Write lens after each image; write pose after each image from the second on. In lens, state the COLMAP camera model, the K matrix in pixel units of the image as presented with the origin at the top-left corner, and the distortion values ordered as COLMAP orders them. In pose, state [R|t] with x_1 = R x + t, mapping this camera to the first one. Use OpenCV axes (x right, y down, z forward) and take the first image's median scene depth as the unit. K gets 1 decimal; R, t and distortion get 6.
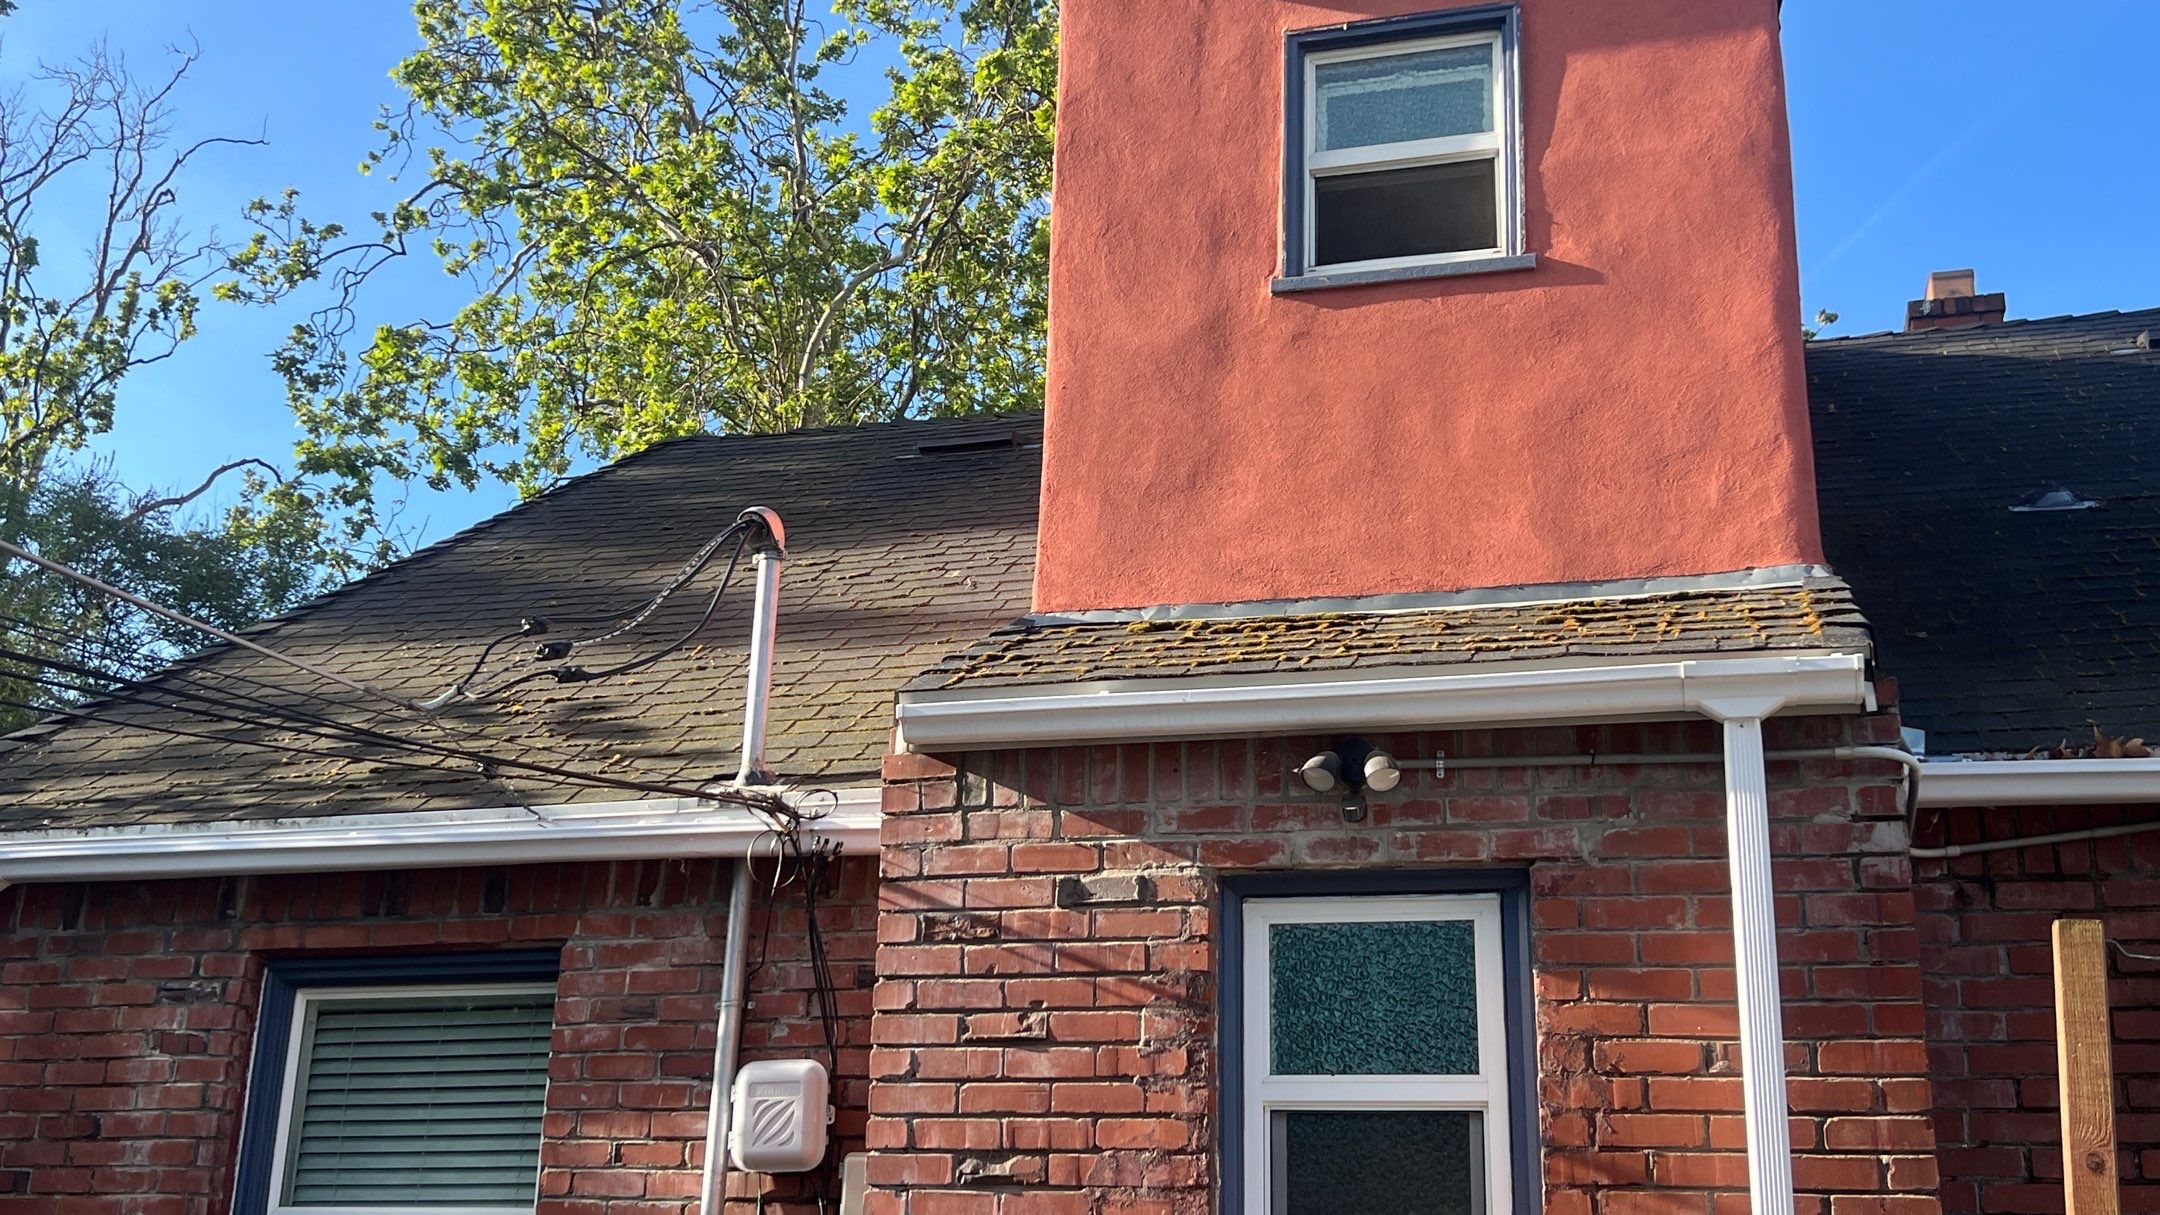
lens RADIAL K [[2482.1, 0, 956.6], [0, 2482.1, 608.6], [0, 0, 1]] dist [0.245021, -0.707714]
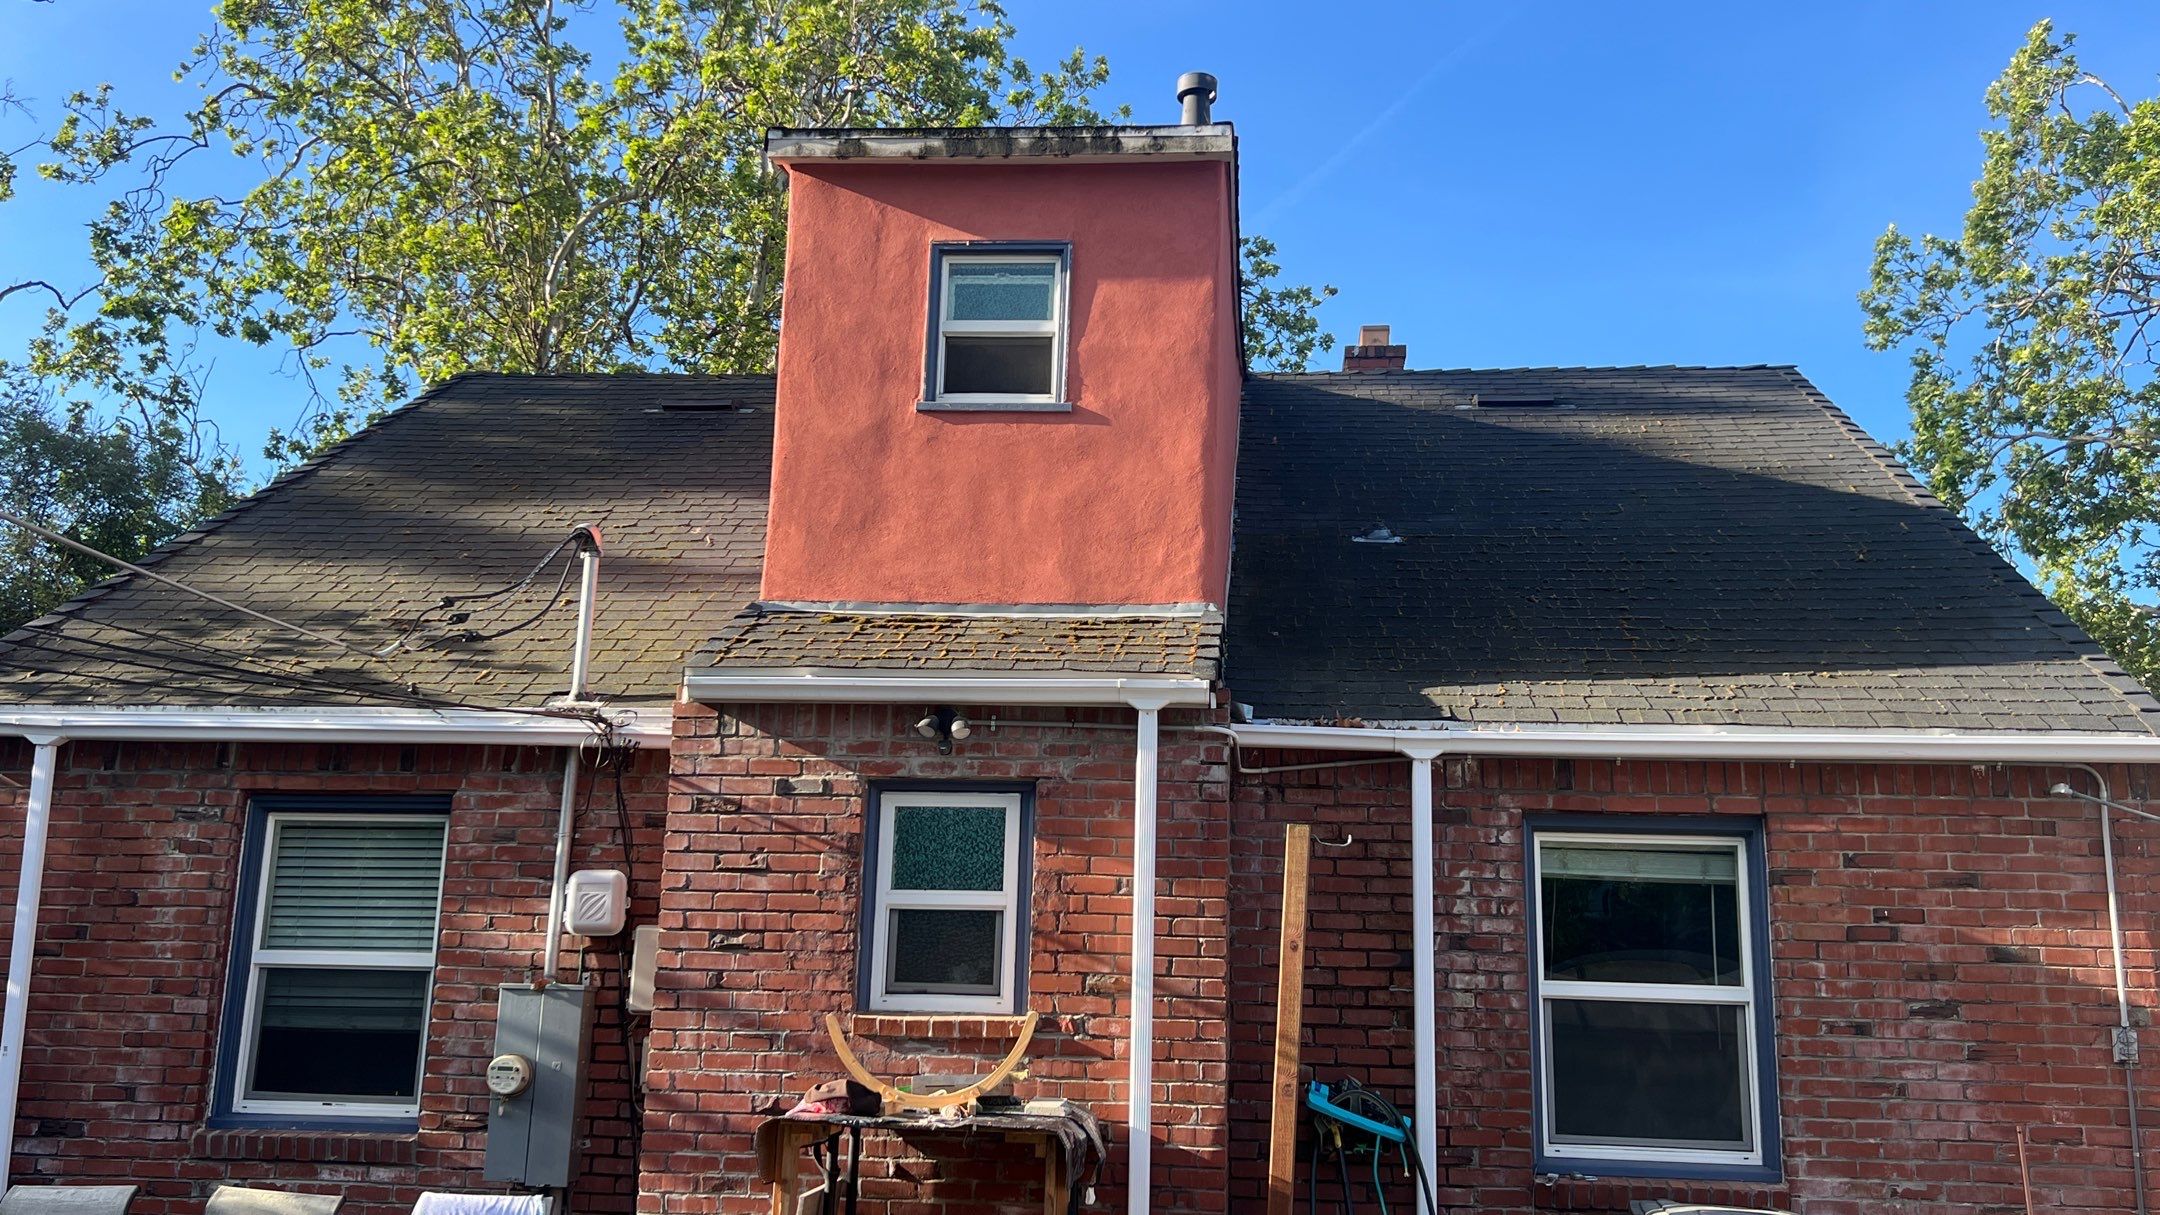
lens RADIAL K [[2265.3, 0, 1079.2], [0, 2265.3, 658.0], [0, 0, 1]] dist [0.084181, -0.027578]
pose [[0.979962, 0.032547, 0.196508, -0.057237], [-0.056704, 0.991323, 0.118588, -0.152079], [-0.190943, -0.127354, 0.973304, -0.497873]]
